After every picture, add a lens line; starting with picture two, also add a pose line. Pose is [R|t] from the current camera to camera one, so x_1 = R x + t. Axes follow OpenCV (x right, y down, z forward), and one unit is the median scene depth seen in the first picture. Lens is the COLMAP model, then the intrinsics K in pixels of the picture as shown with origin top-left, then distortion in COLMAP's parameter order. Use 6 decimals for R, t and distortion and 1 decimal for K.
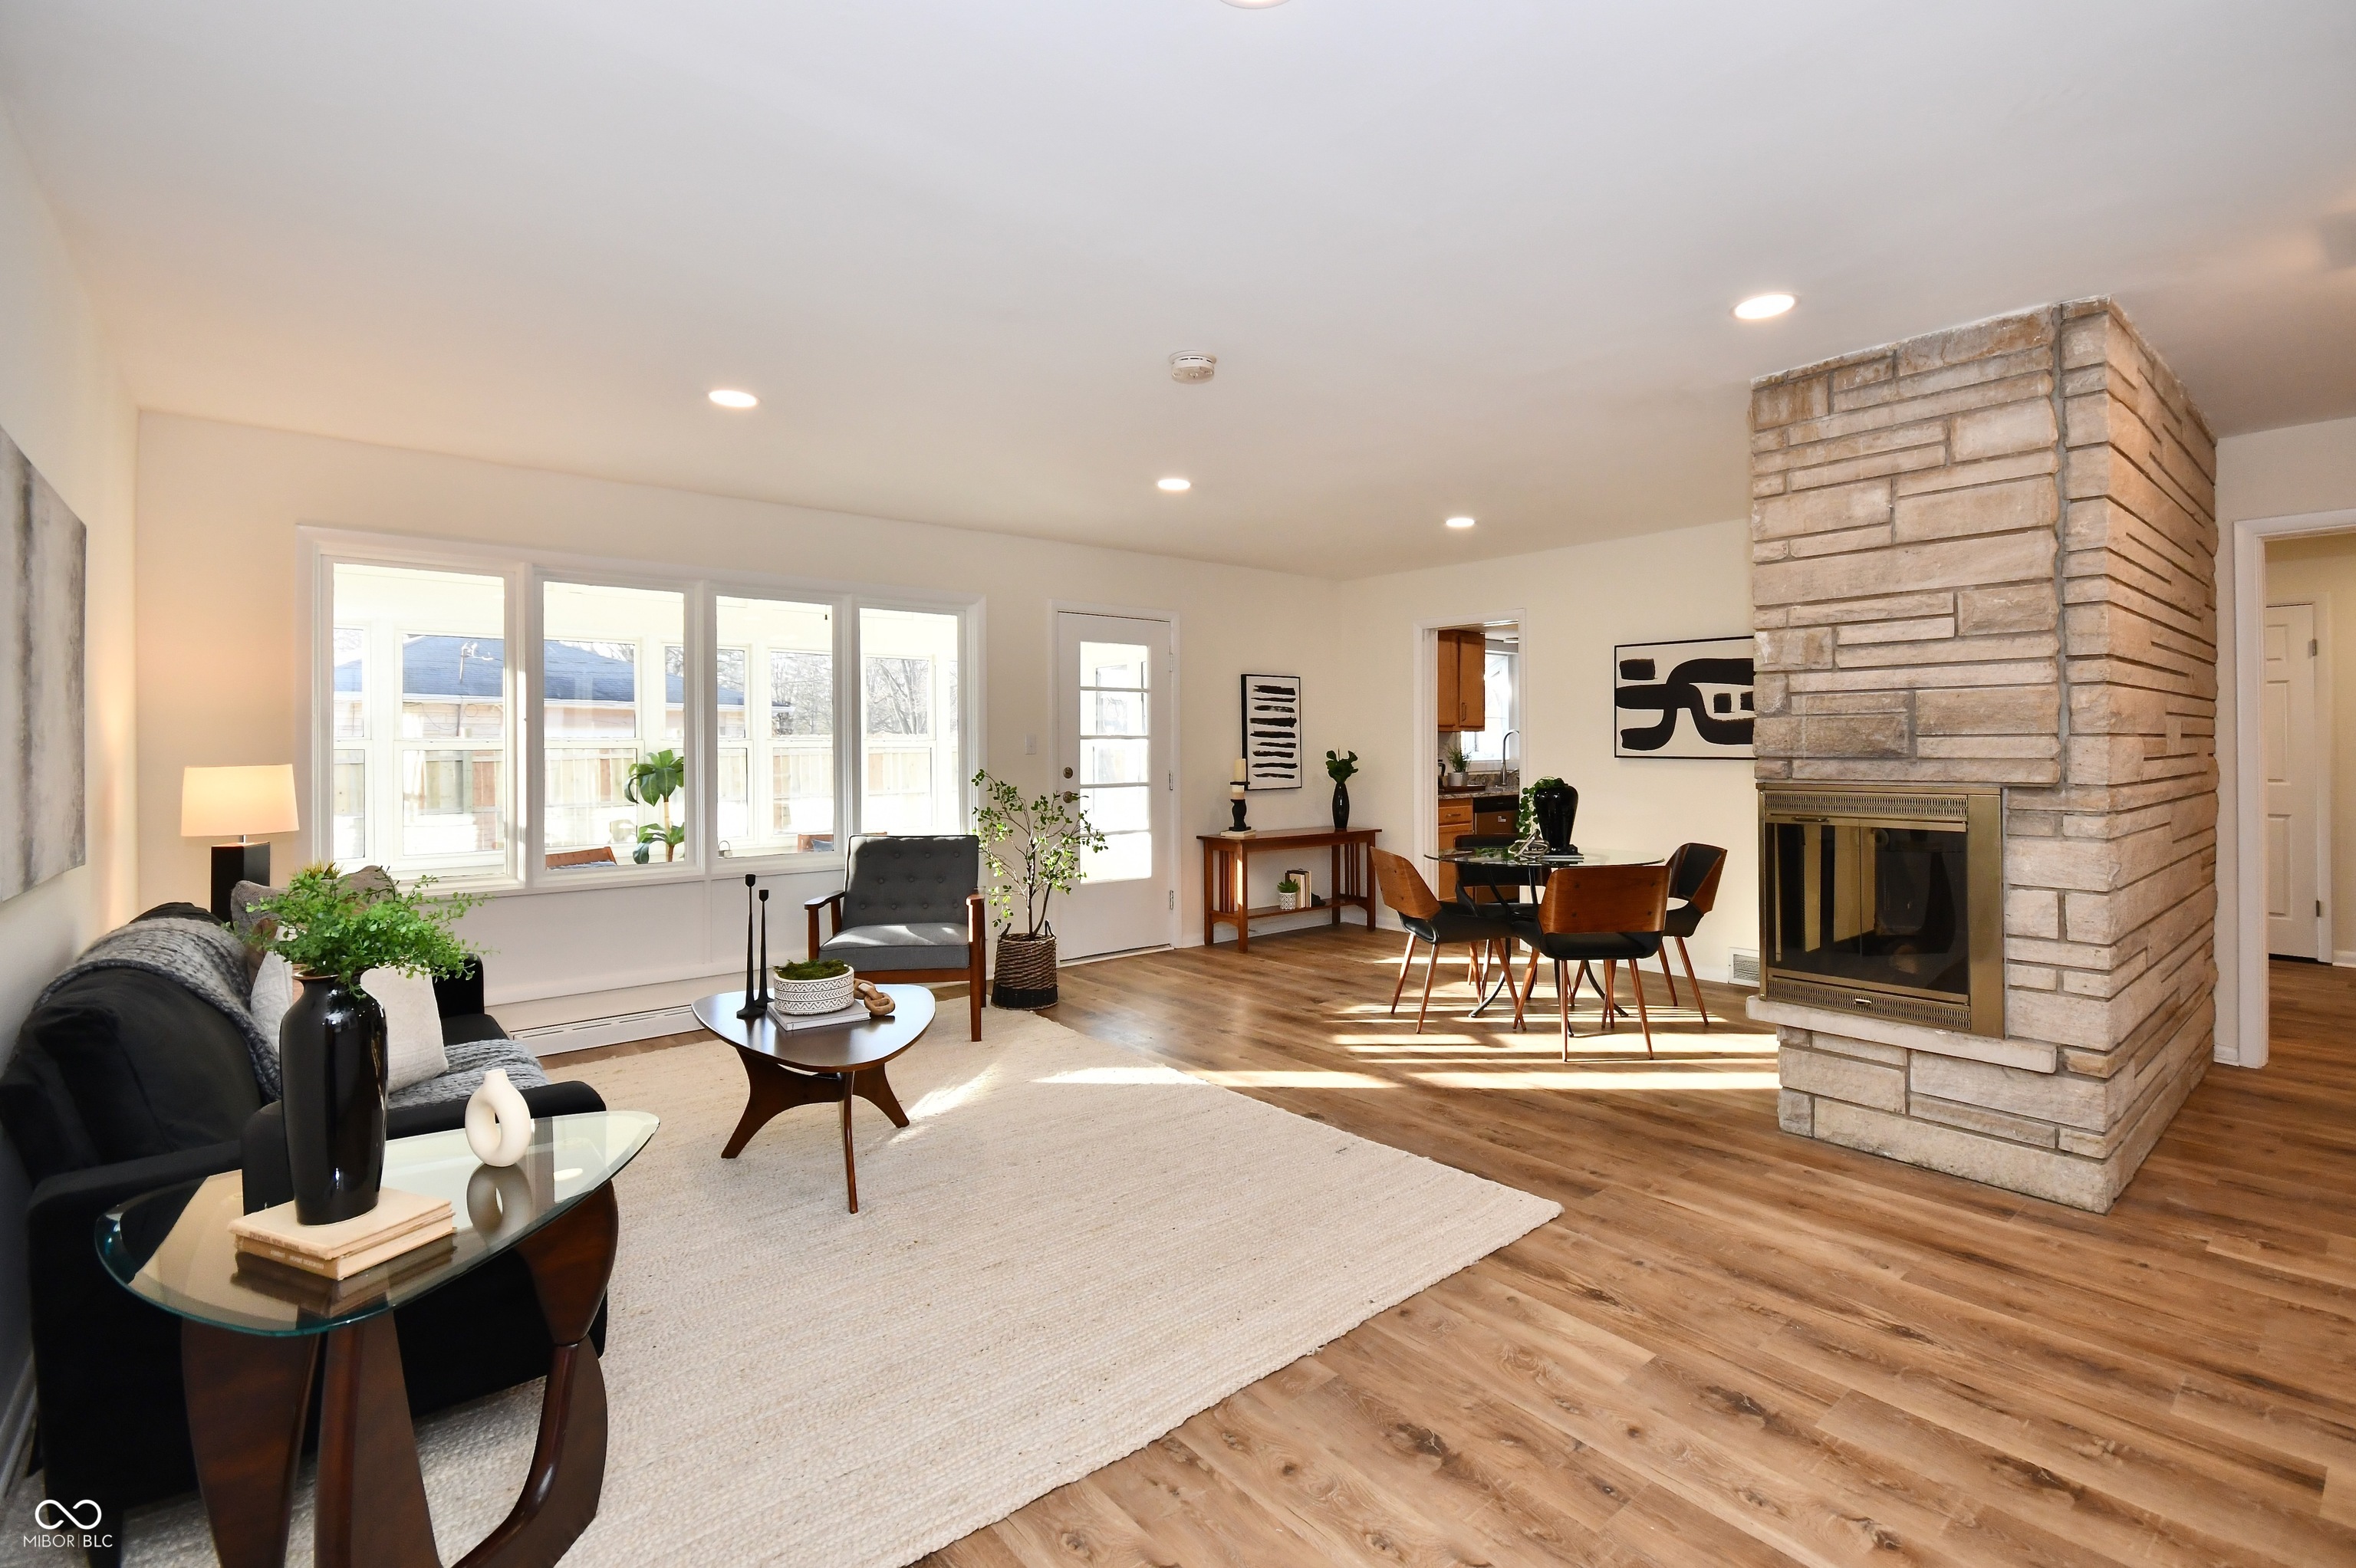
lens RADIAL K [[1062.3, 0, 1220.4], [0, 1062.3, 738.9], [0, 0, 1]] dist [-0.000264, 0.000582]
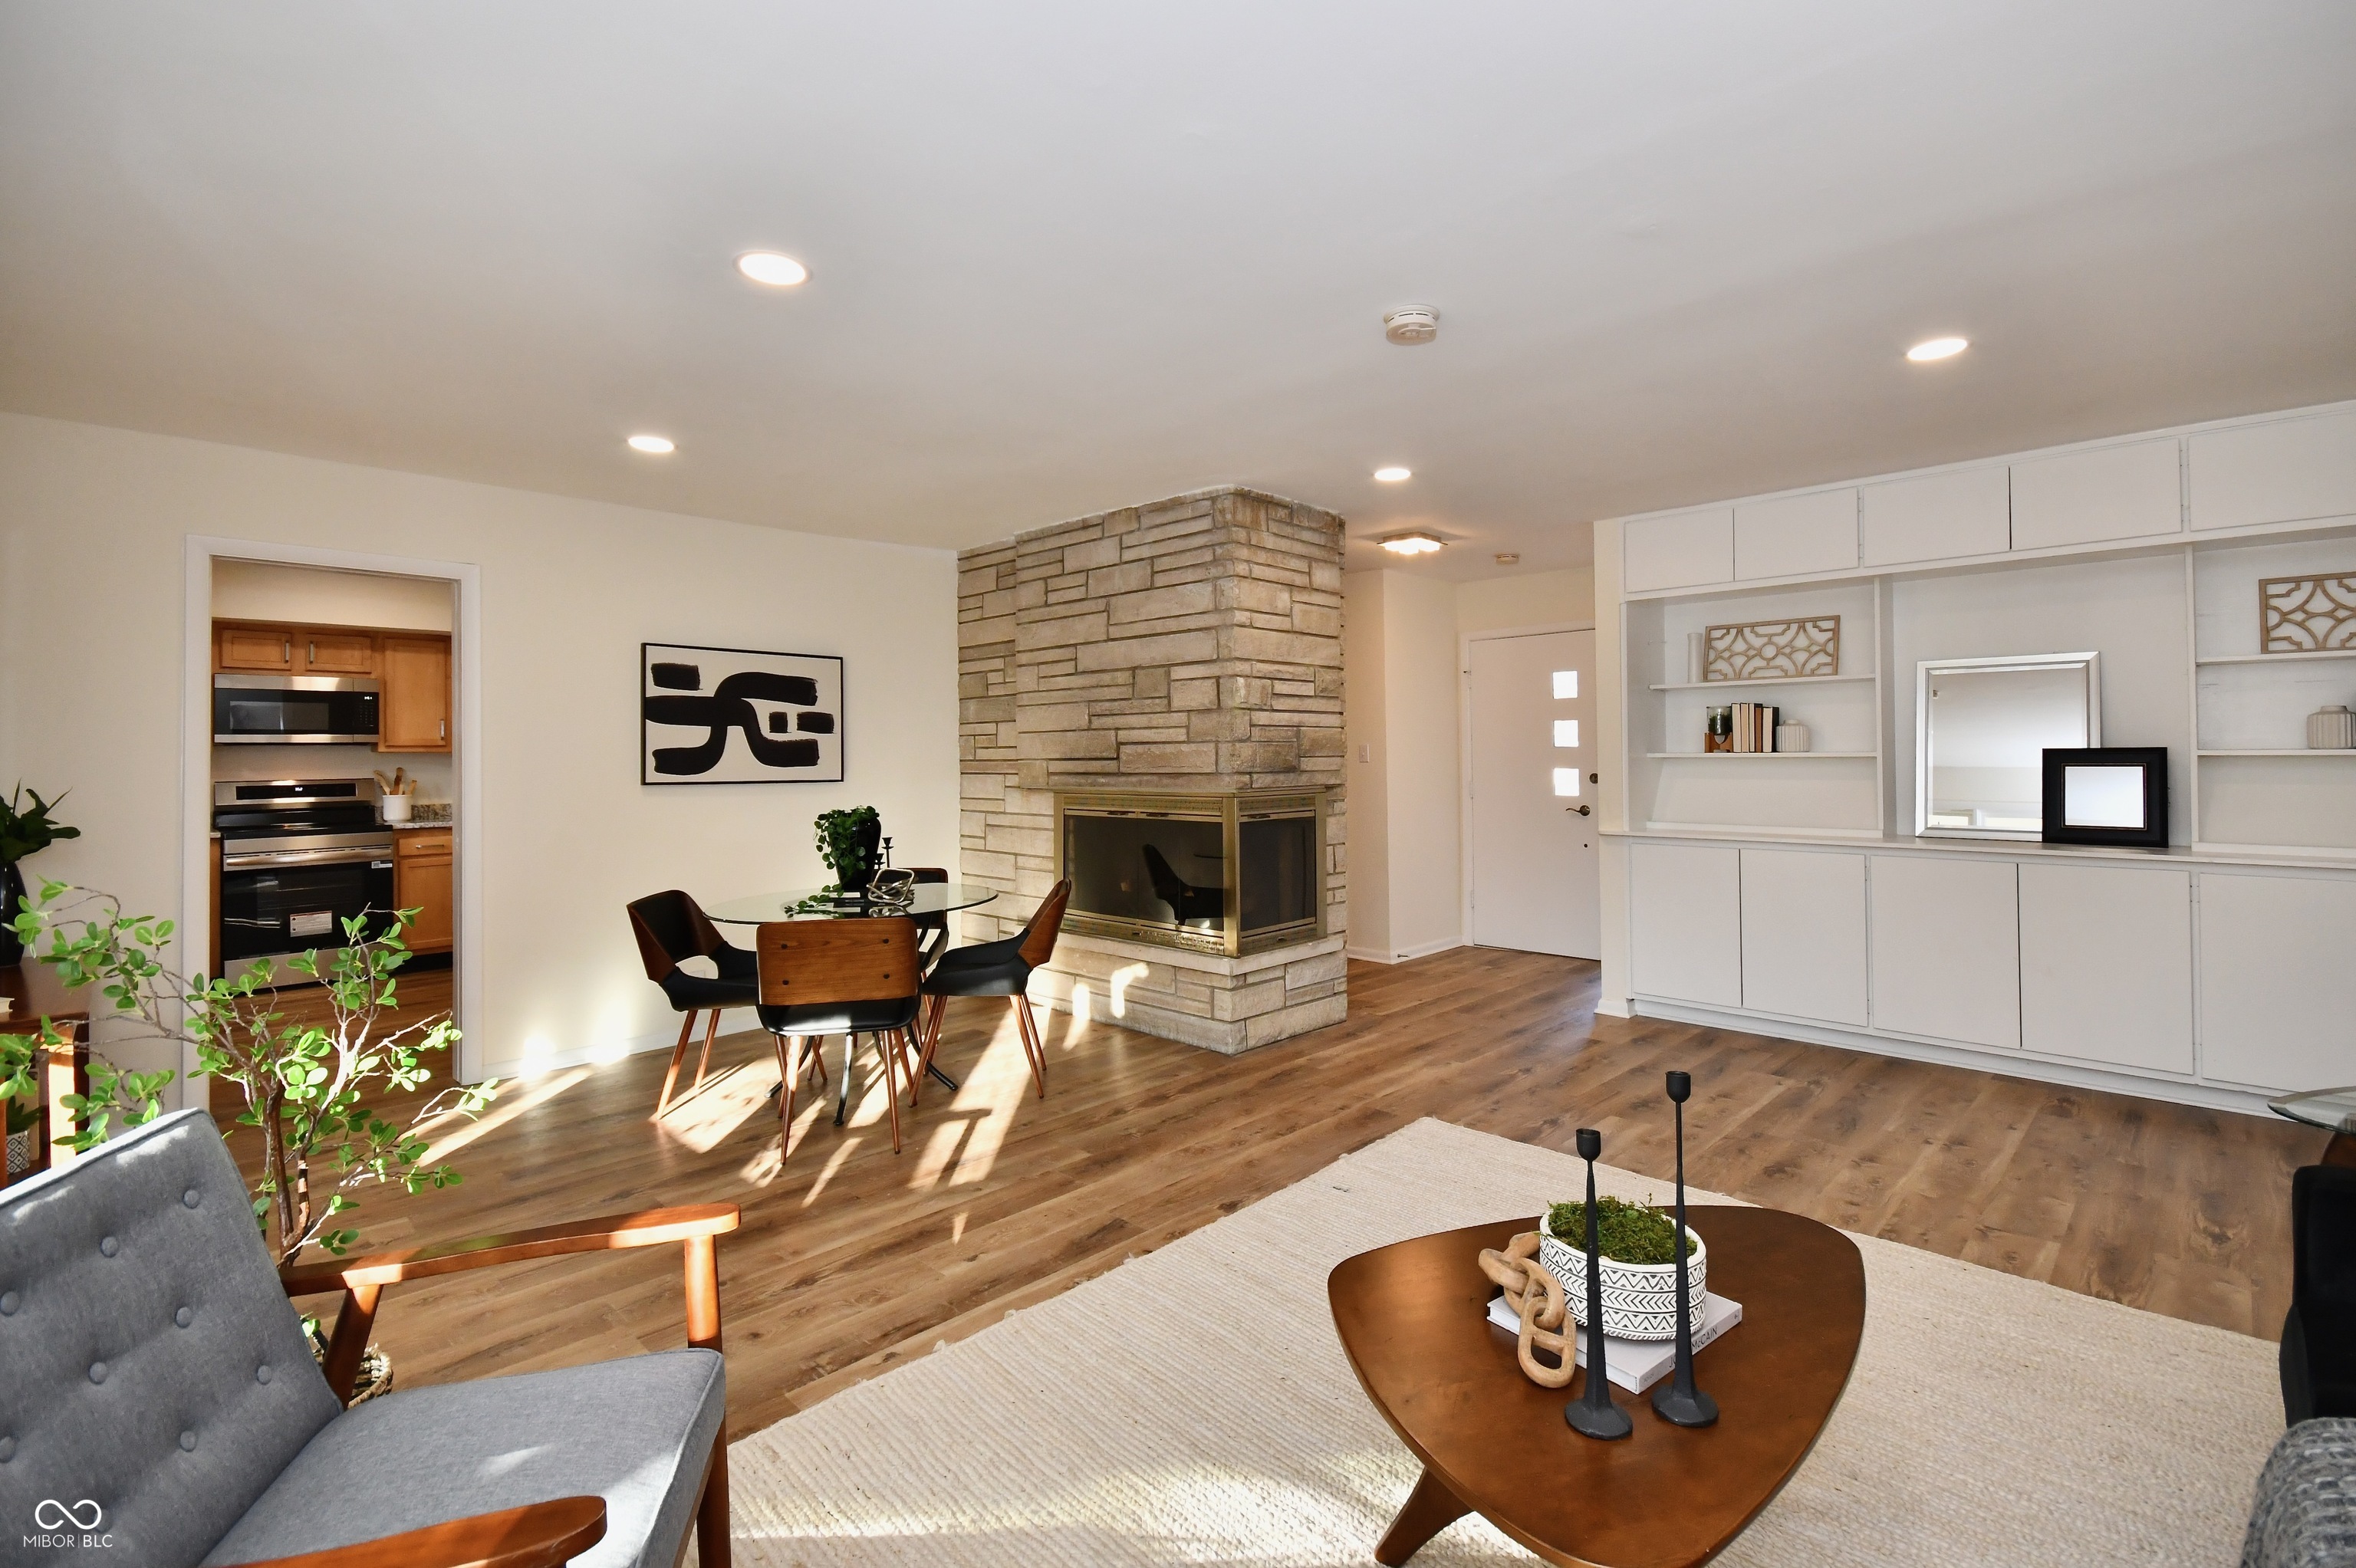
lens RADIAL K [[1062.3, 0, 1220.4], [0, 1062.3, 738.9], [0, 0, 1]] dist [-0.000264, 0.000582]
pose [[-0.101332, 0.021460, 0.994621, -0.465448], [0.004533, 0.999767, -0.021109, 0.001905], [-0.994842, 0.002370, -0.101406, 0.674014]]
